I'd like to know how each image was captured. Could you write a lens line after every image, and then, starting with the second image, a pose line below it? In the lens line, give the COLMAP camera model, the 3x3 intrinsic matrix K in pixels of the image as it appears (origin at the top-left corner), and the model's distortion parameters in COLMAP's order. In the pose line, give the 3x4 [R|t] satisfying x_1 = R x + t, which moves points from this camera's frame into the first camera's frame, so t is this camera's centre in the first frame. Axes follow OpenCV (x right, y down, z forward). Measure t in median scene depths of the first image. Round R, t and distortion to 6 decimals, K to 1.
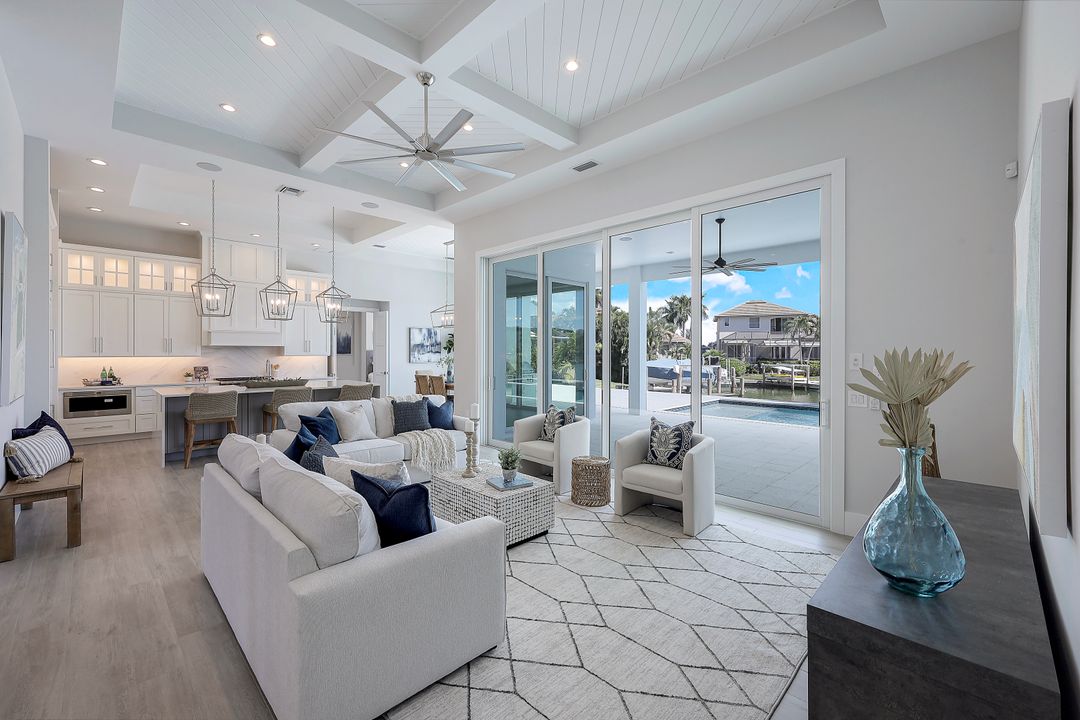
lens RADIAL K [[449.2, 0, 536.7], [0, 449.2, 352.2], [0, 0, 1]] dist [0.003103, 0.000119]
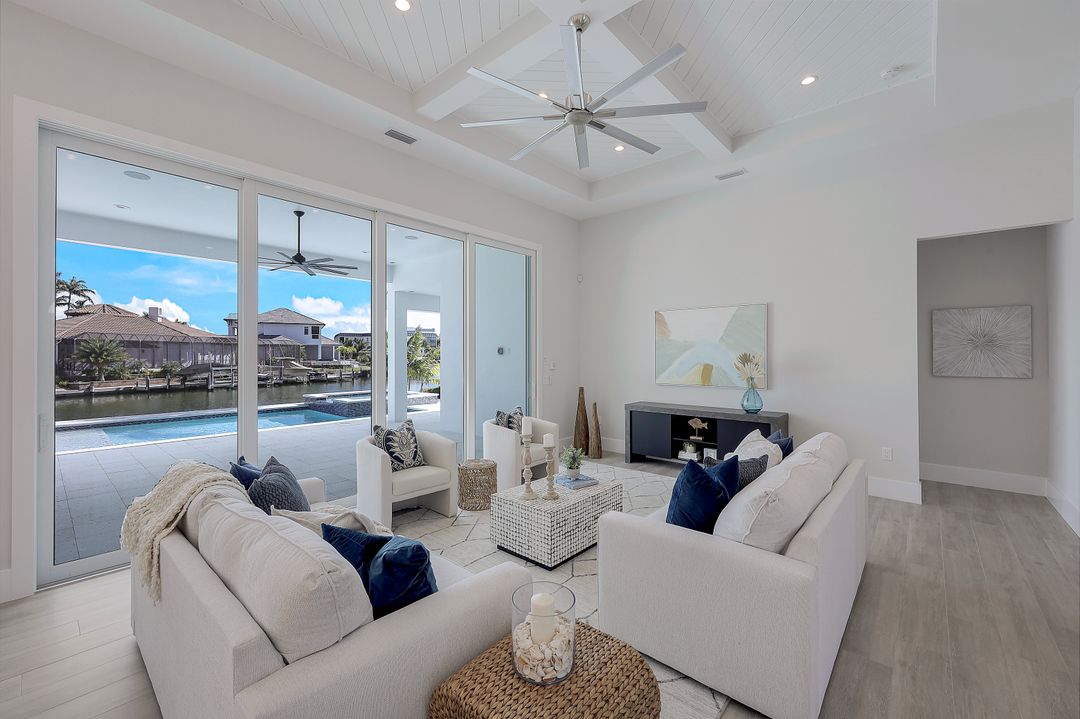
lens RADIAL K [[442.0, 0, 535.2], [0, 442.0, 353.0], [0, 0, 1]] dist [0.000639, 0.000237]
pose [[-0.061509, 0.001078, 0.998106, -0.373608], [0.006209, 0.999980, -0.000697, -0.001072], [-0.998087, 0.006154, -0.061514, 0.402924]]
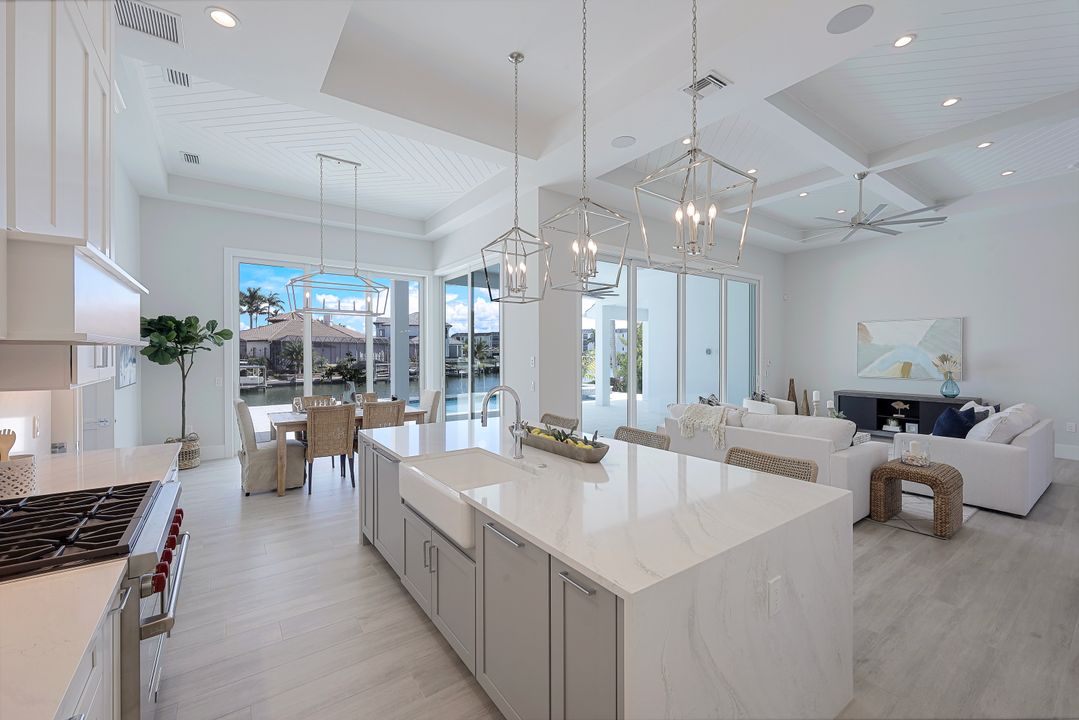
lens RADIAL K [[434.3, 0, 532.0], [0, 434.3, 356.4], [0, 0, 1]] dist [0.007106, -0.006358]
pose [[0.164459, -0.010967, 0.986323, -0.668834], [0.006662, 0.999928, 0.010007, -0.007513], [-0.986361, 0.004926, 0.164520, 0.661632]]
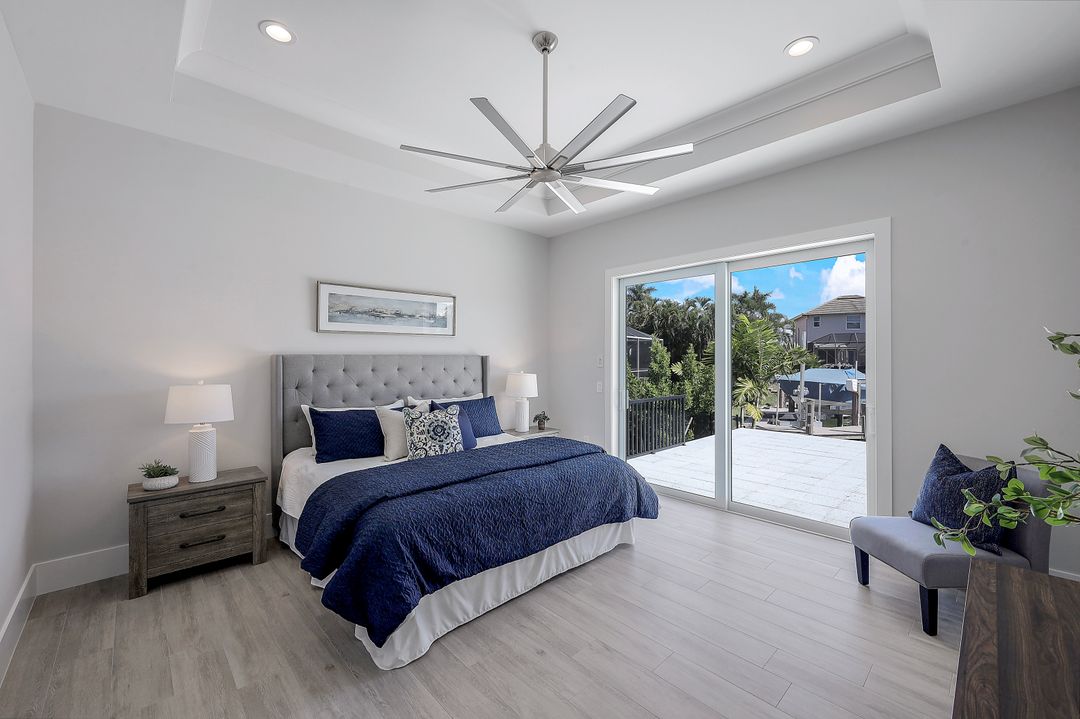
lens RADIAL K [[434.1, 0, 540.0], [0, 434.1, 359.5], [0, 0, 1]] dist [-0.001939, -0.000210]
pose [[0.999702, -0.003359, -0.024187, -0.354212], [0.003366, 0.999994, 0.000228, -0.001190], [0.024186, -0.000310, 0.999707, 1.170985]]
